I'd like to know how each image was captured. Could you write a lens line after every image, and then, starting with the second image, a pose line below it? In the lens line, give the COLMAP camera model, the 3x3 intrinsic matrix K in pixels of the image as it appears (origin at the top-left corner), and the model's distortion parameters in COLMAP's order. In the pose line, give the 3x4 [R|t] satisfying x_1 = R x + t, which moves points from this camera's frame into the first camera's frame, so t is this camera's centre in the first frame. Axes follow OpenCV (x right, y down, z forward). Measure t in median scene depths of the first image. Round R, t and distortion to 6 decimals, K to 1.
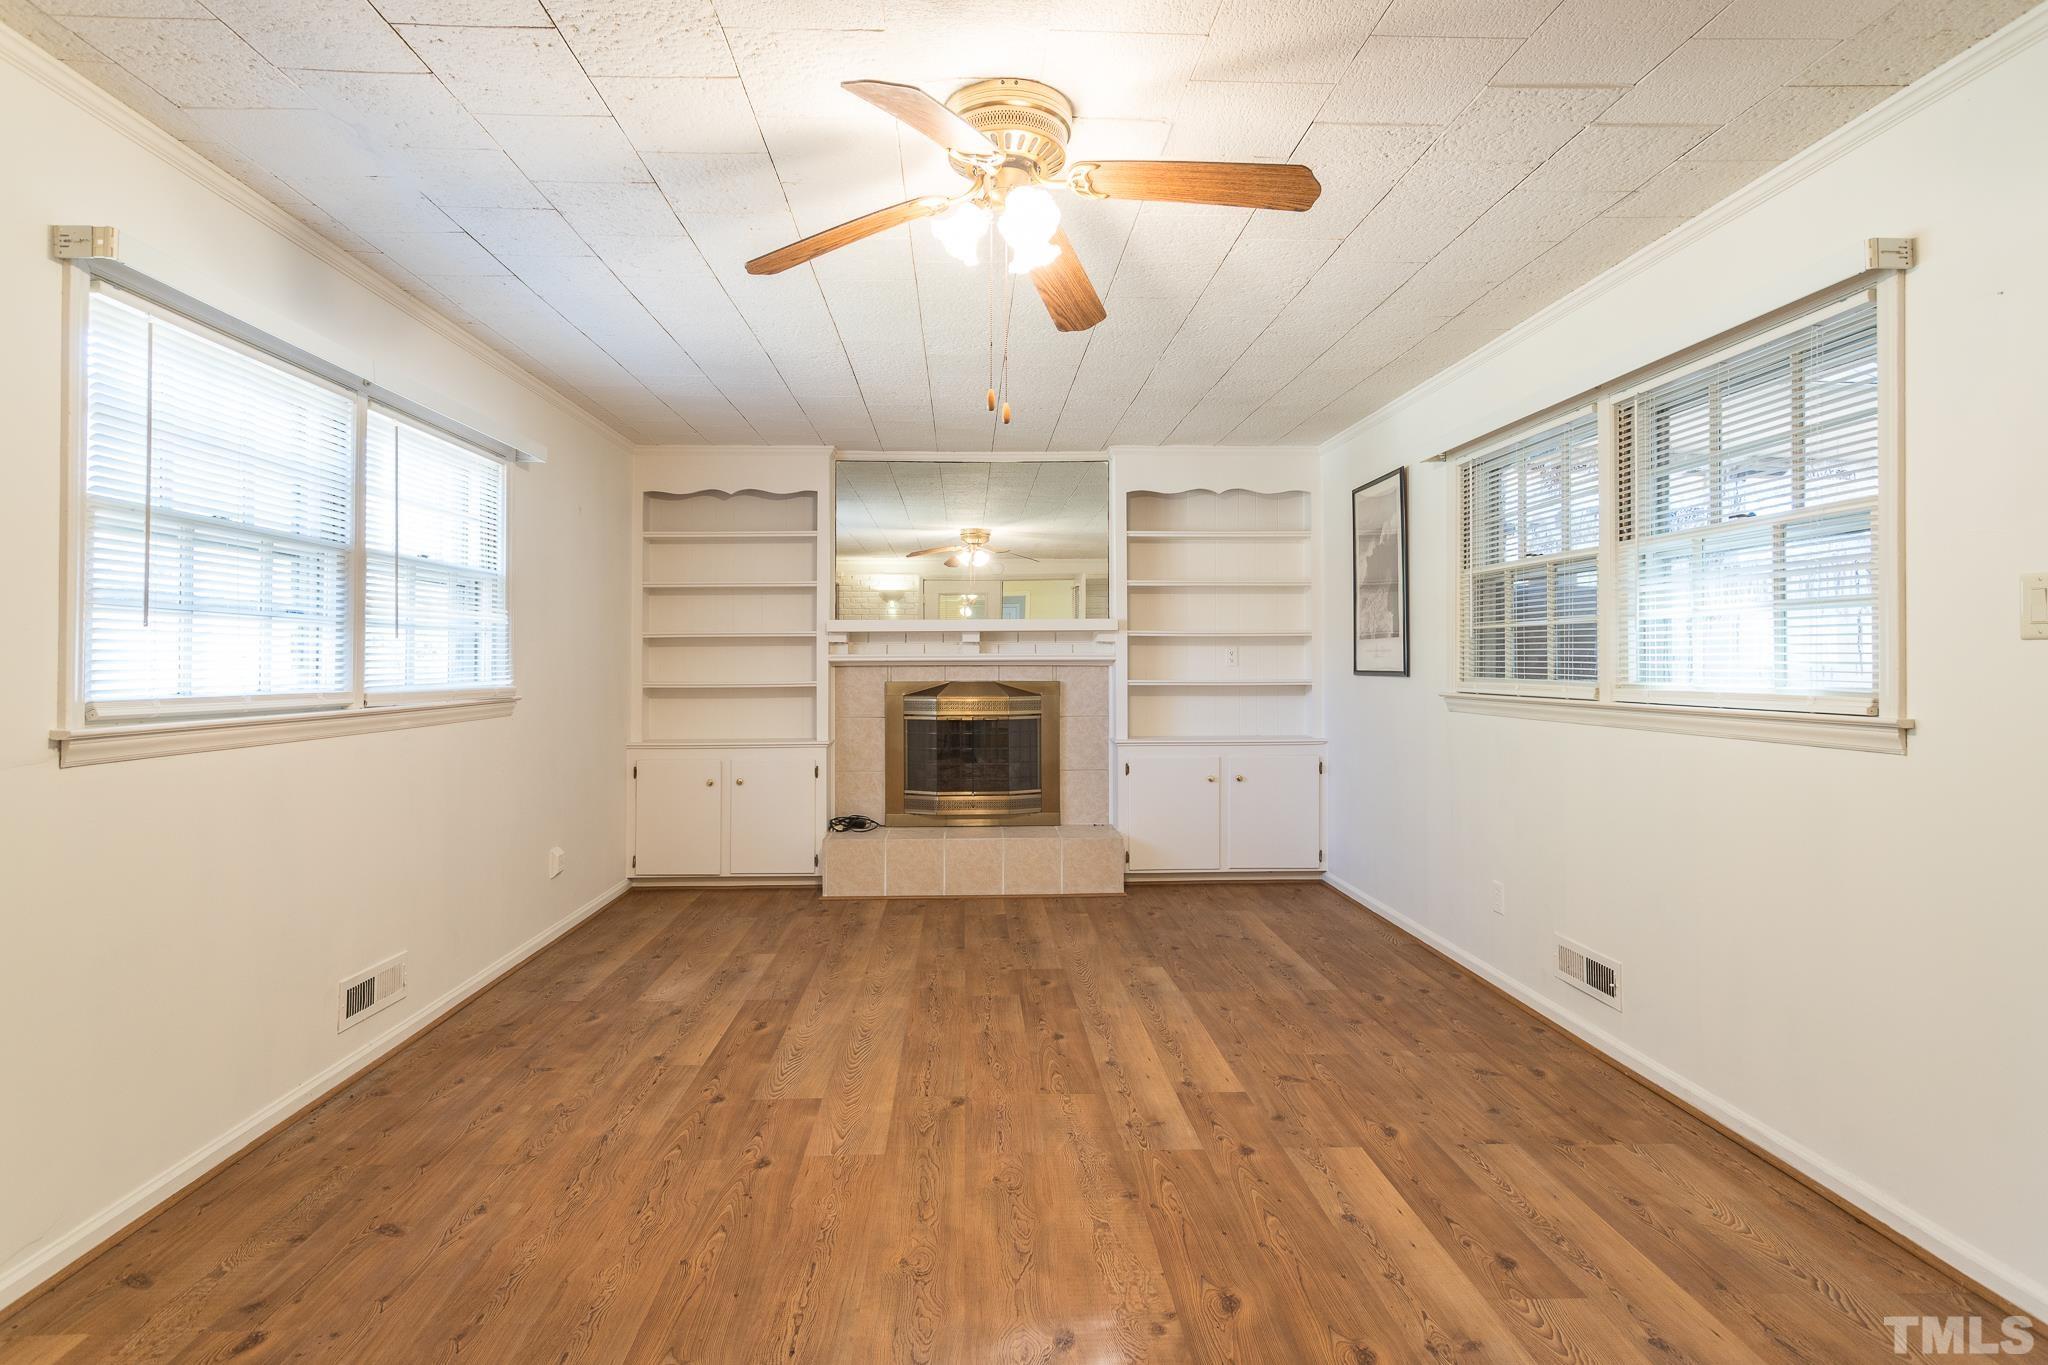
lens RADIAL K [[1031.8, 0, 988.4], [0, 1031.8, 655.9], [0, 0, 1]] dist [0.000288, 0.000201]
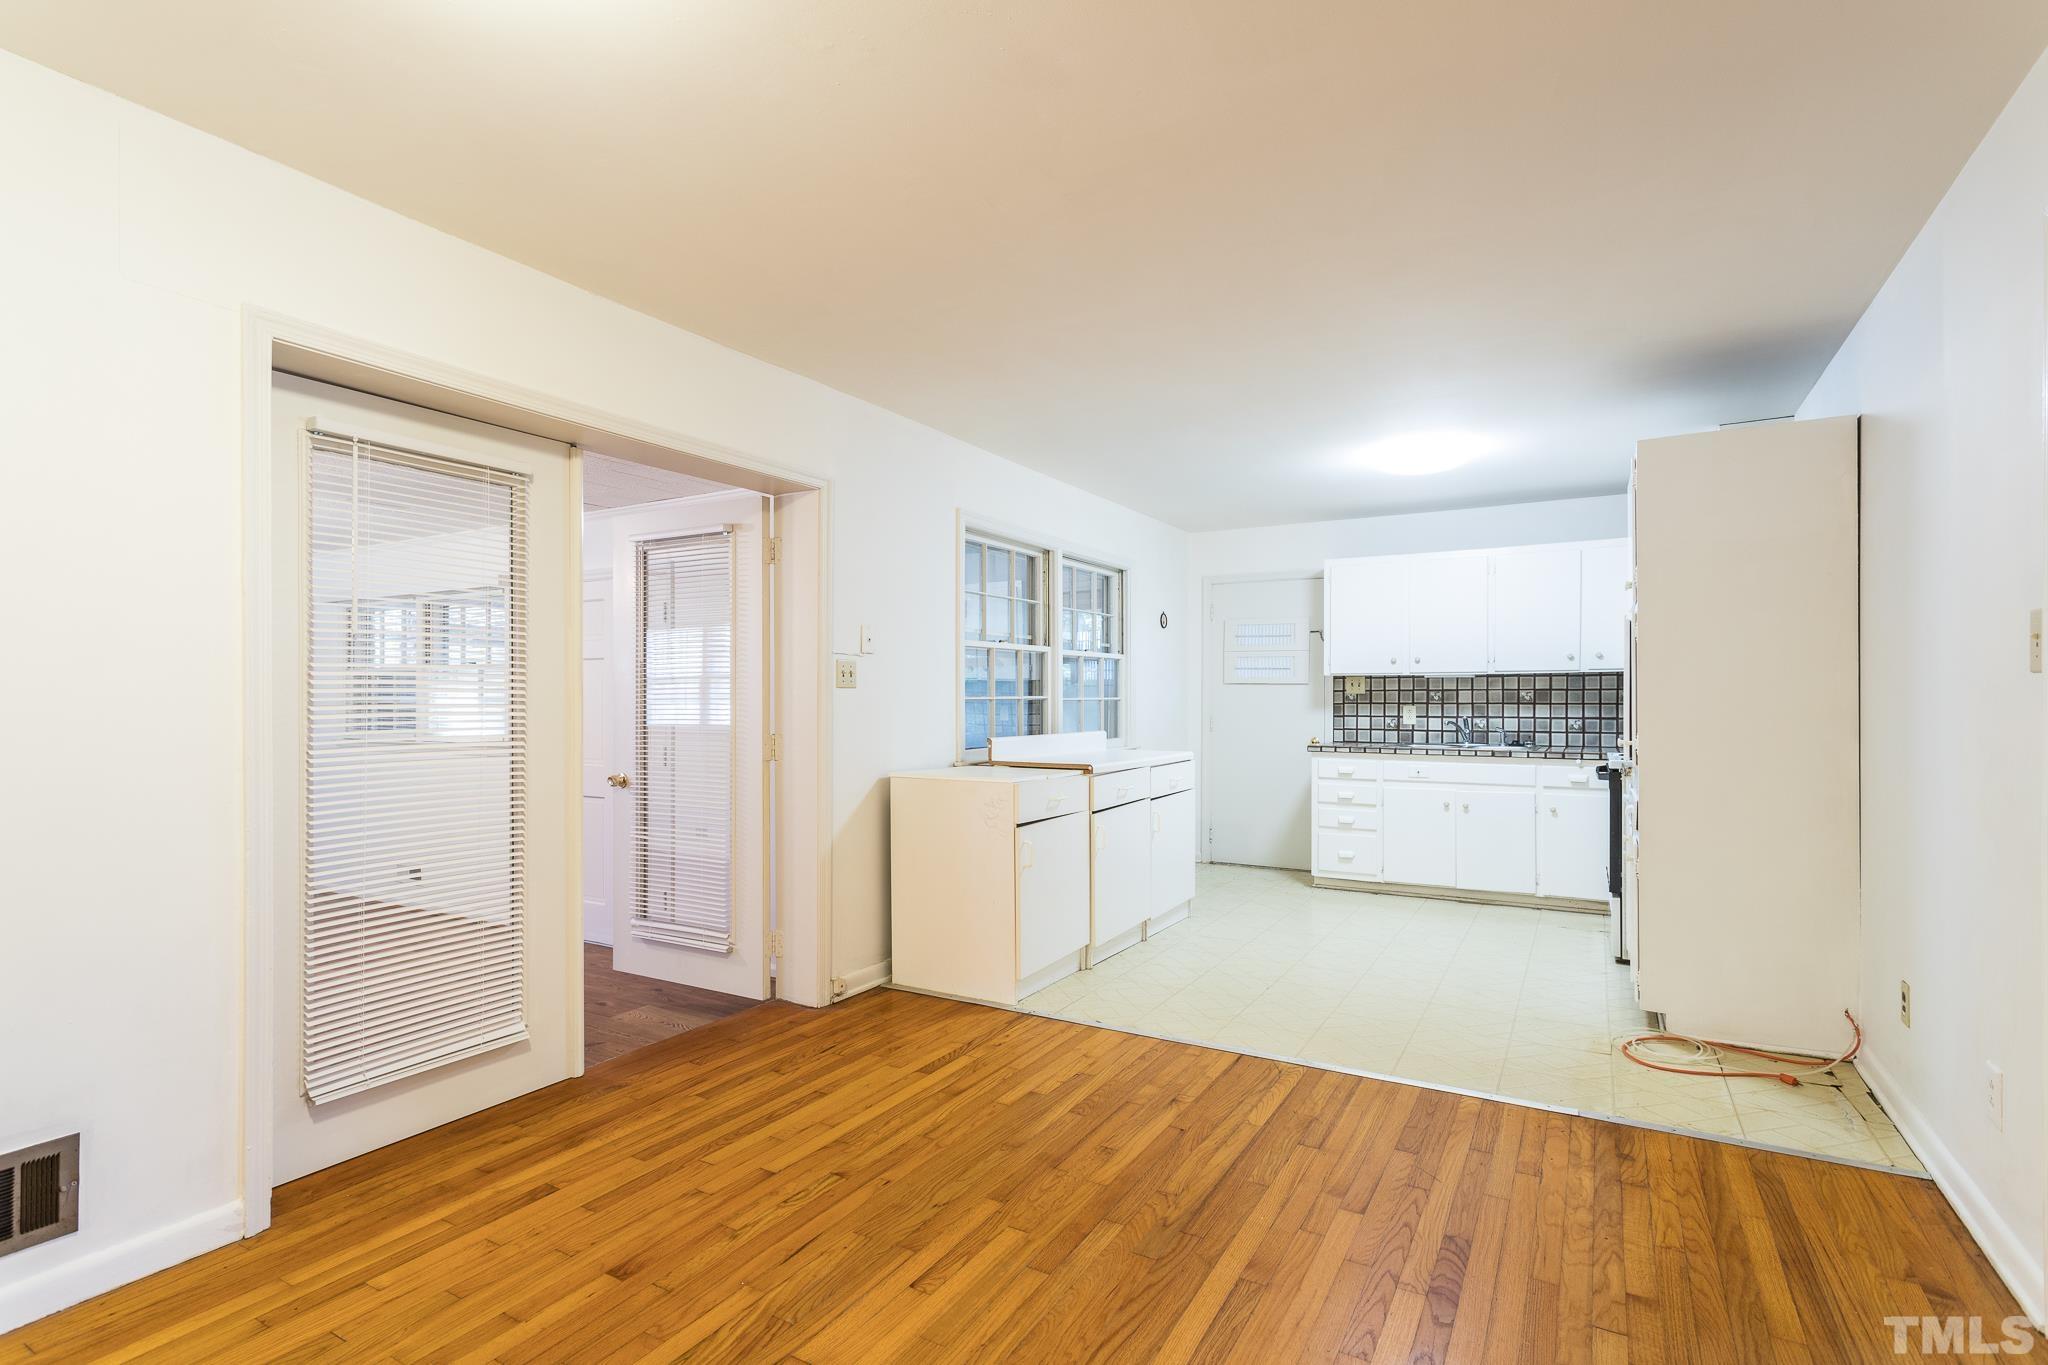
lens RADIAL K [[980.9, 0, 1020.1], [0, 980.9, 691.0], [0, 0, 1]] dist [0.000728, 0.000203]
pose [[0.527222, 0.007994, 0.849690, -0.455628], [-0.003638, 0.999968, -0.007151, -0.049695], [-0.849720, 0.000679, 0.527234, -1.101998]]
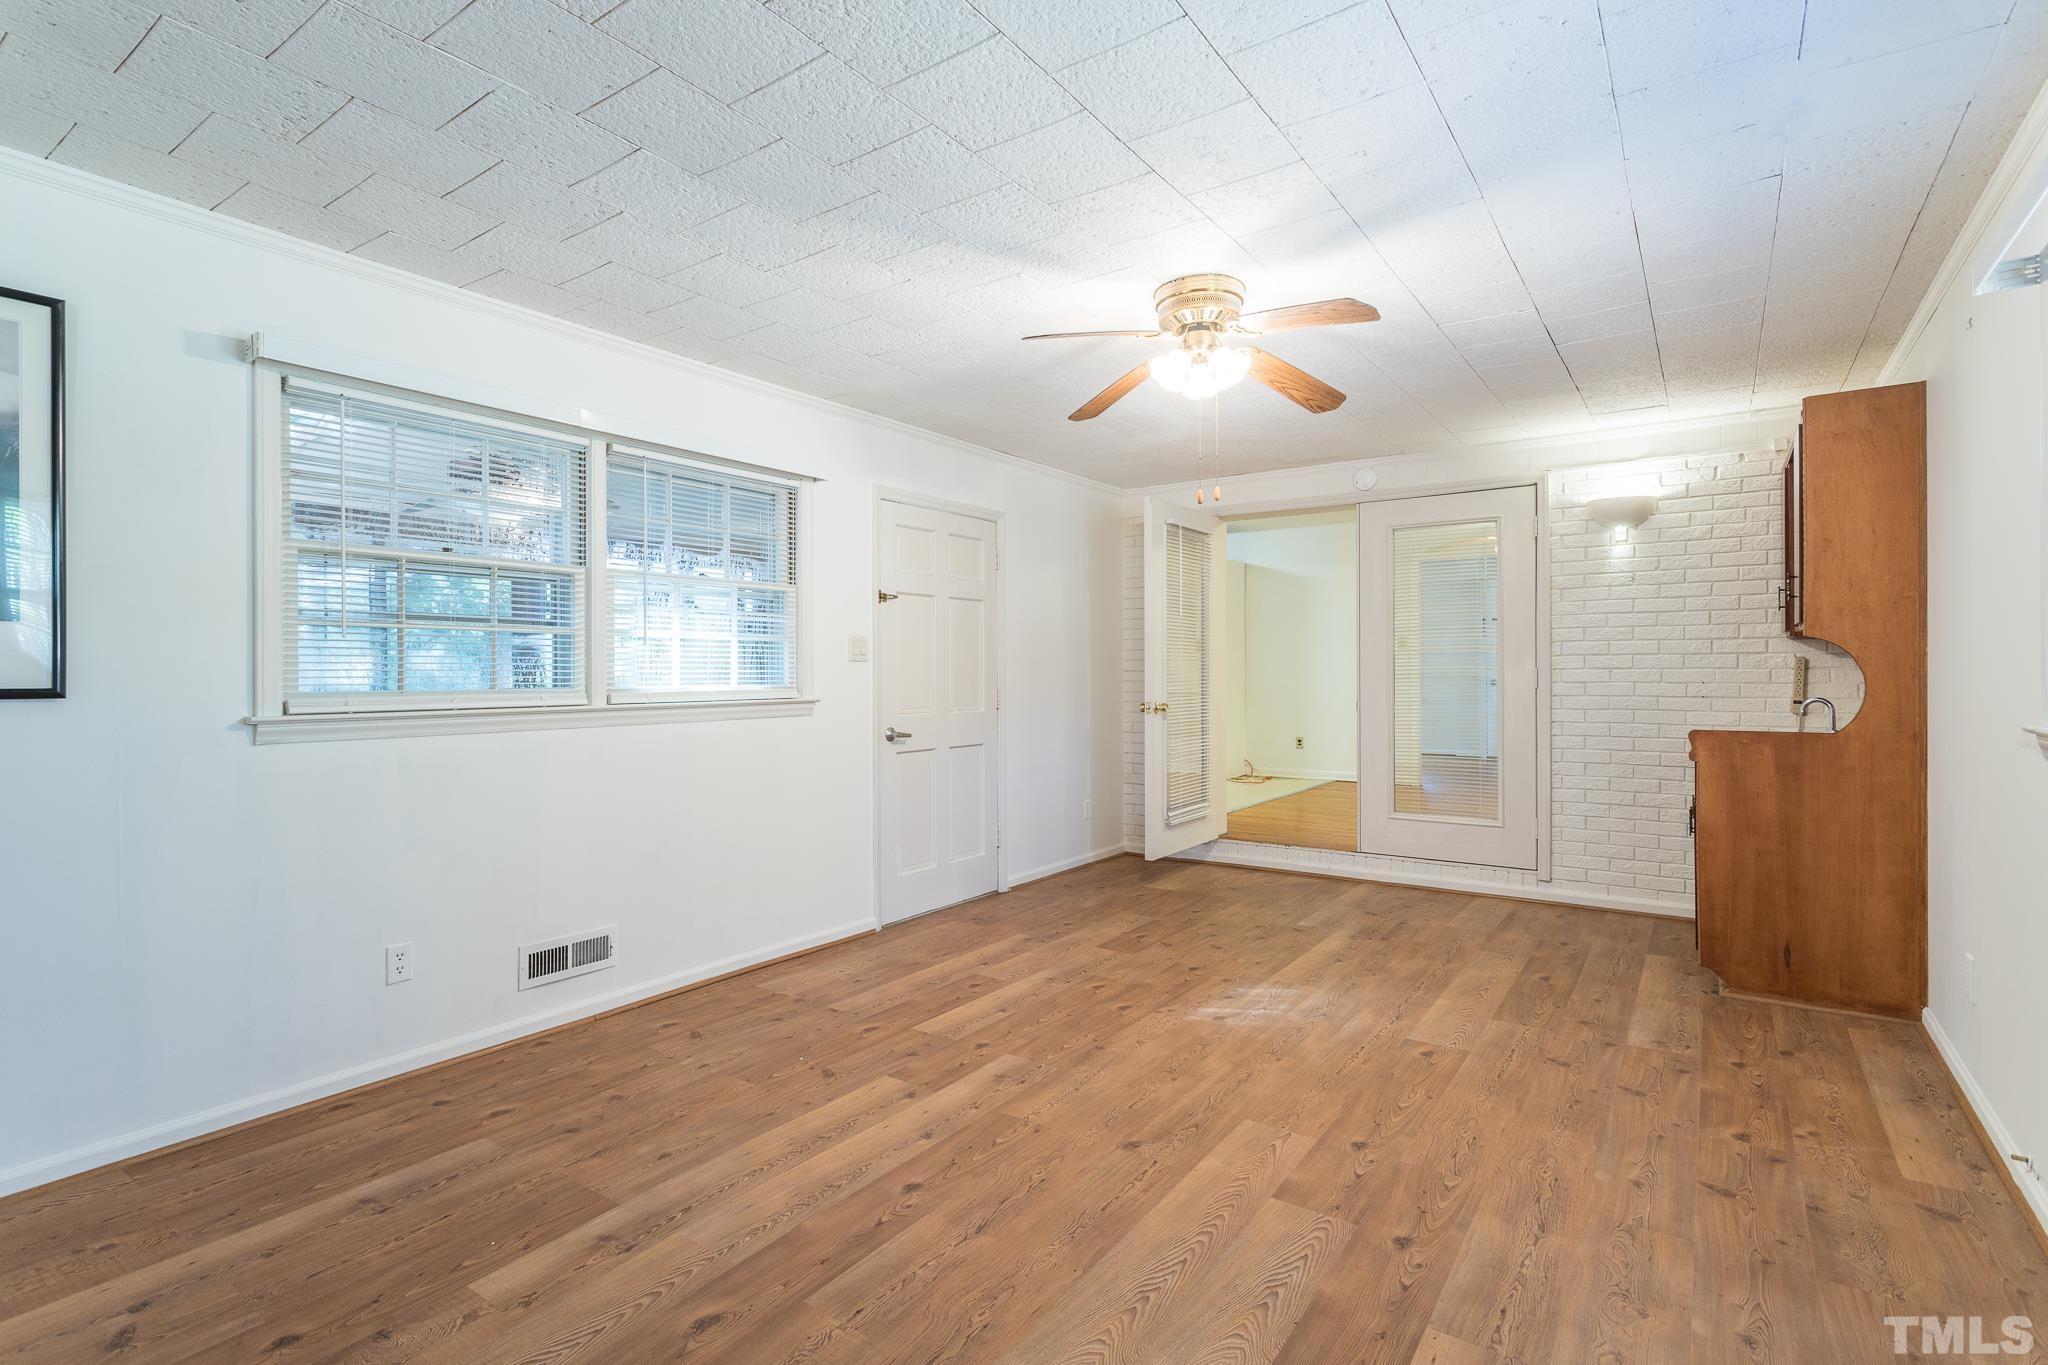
lens RADIAL K [[980.9, 0, 1020.1], [0, 980.9, 691.0], [0, 0, 1]] dist [0.000728, 0.000203]
pose [[-0.805363, -0.006565, 0.592745, -0.409166], [0.001411, 0.999915, 0.012993, 0.013687], [-0.592780, 0.011300, -0.805285, 1.548152]]
